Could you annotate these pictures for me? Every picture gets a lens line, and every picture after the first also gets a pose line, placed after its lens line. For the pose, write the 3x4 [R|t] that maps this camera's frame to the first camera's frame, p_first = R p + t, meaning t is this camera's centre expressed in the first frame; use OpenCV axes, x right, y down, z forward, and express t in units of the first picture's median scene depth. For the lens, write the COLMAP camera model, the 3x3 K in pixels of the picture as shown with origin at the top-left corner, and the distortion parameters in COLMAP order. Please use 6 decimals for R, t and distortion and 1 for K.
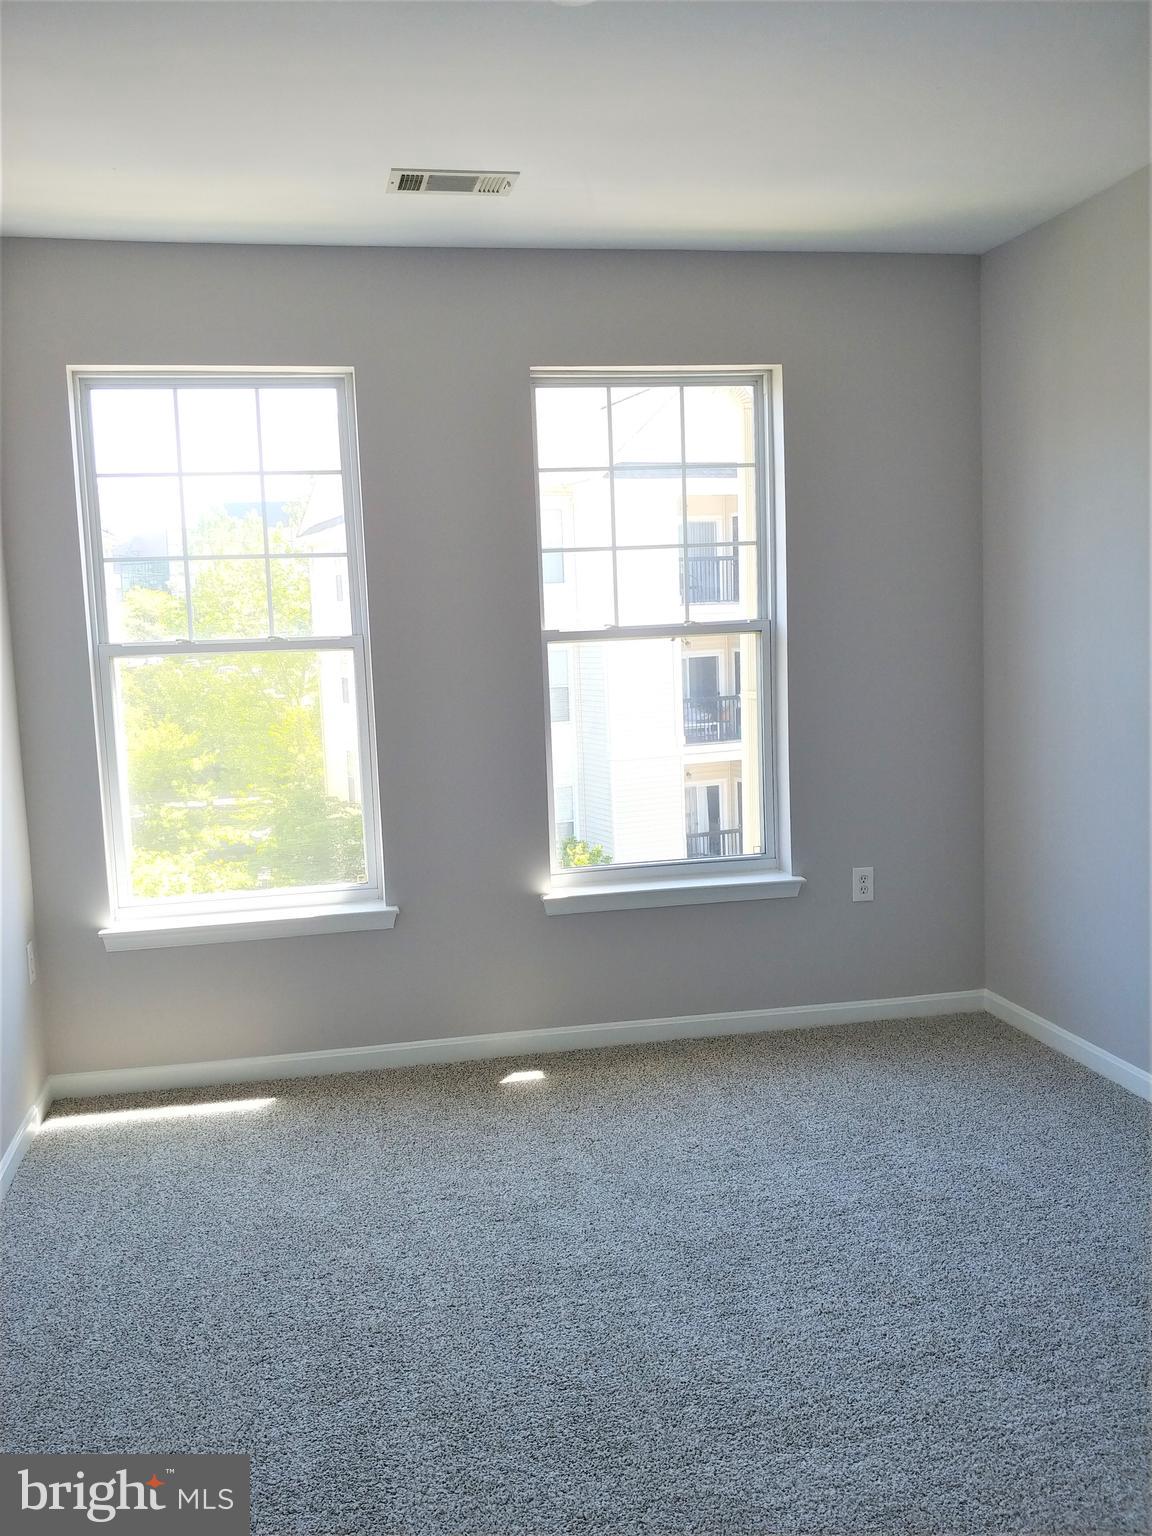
lens RADIAL K [[1365.0, 0, 558.0], [0, 1365.0, 765.7], [0, 0, 1]] dist [0.088970, -0.185823]
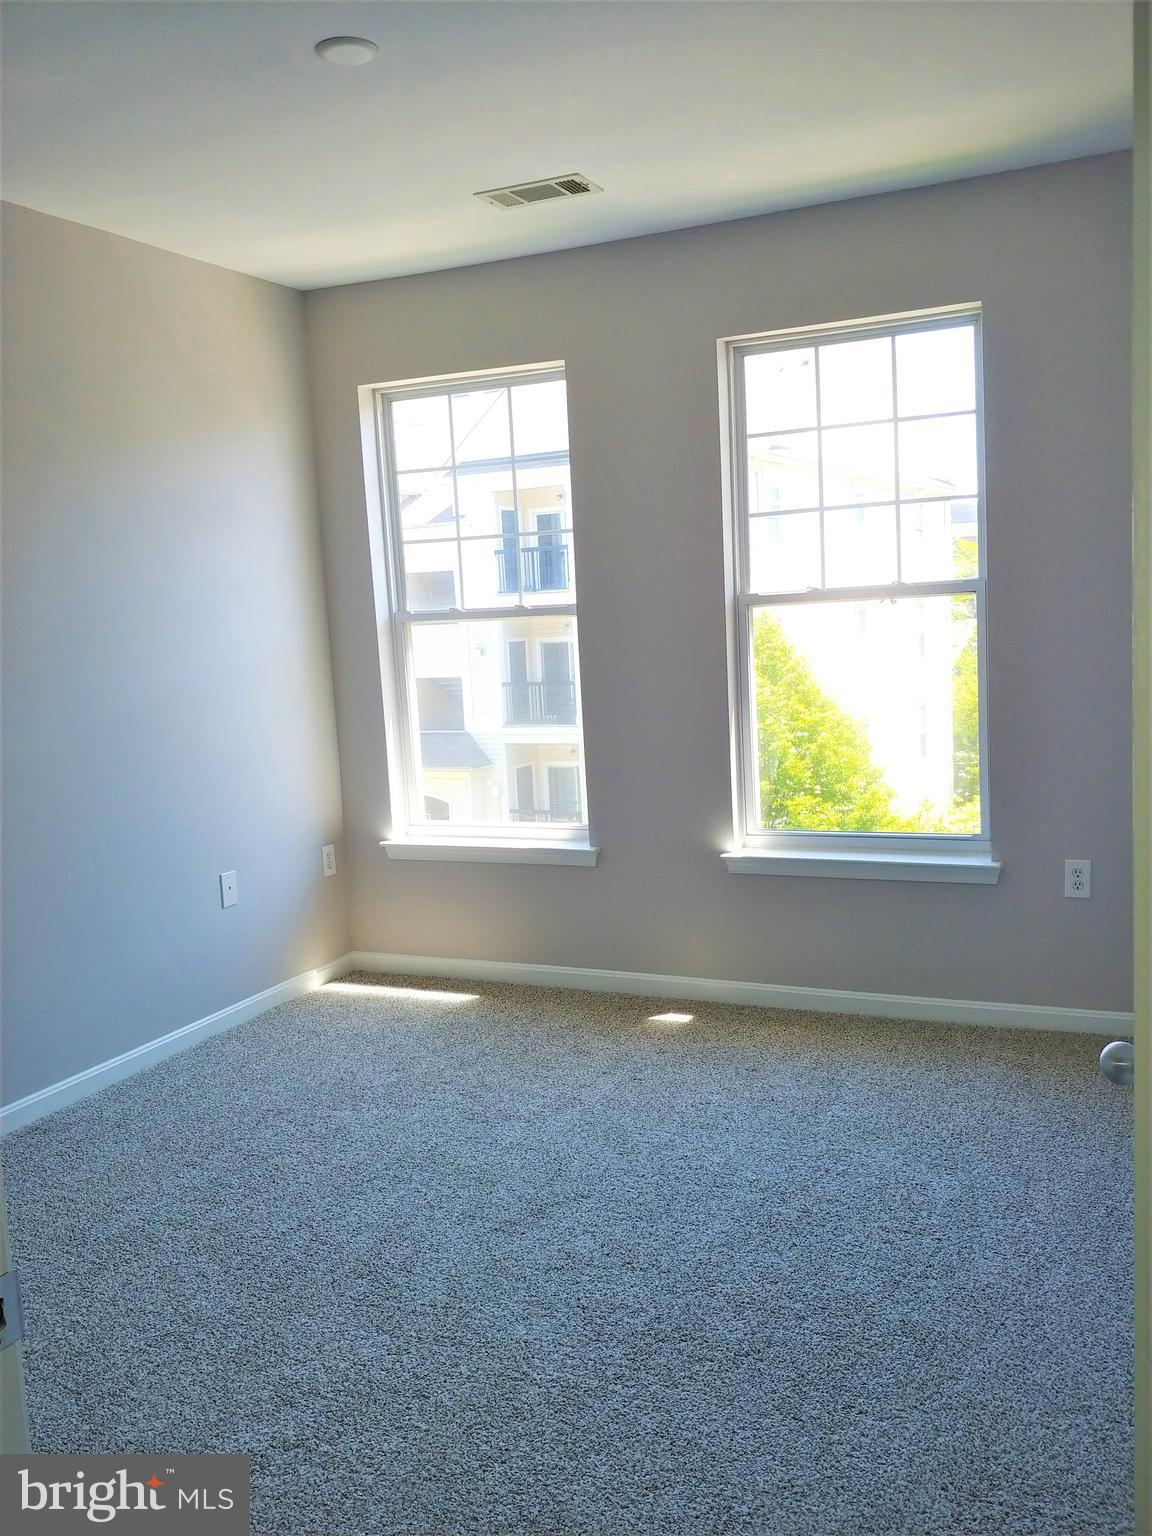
lens RADIAL K [[1365.0, 0, 558.0], [0, 1365.0, 765.7], [0, 0, 1]] dist [0.088970, -0.185823]
pose [[0.804665, 0.067153, -0.589919, 0.509520], [-0.039324, 0.997429, 0.059902, -0.028680], [0.592425, -0.025003, 0.805237, 0.092087]]
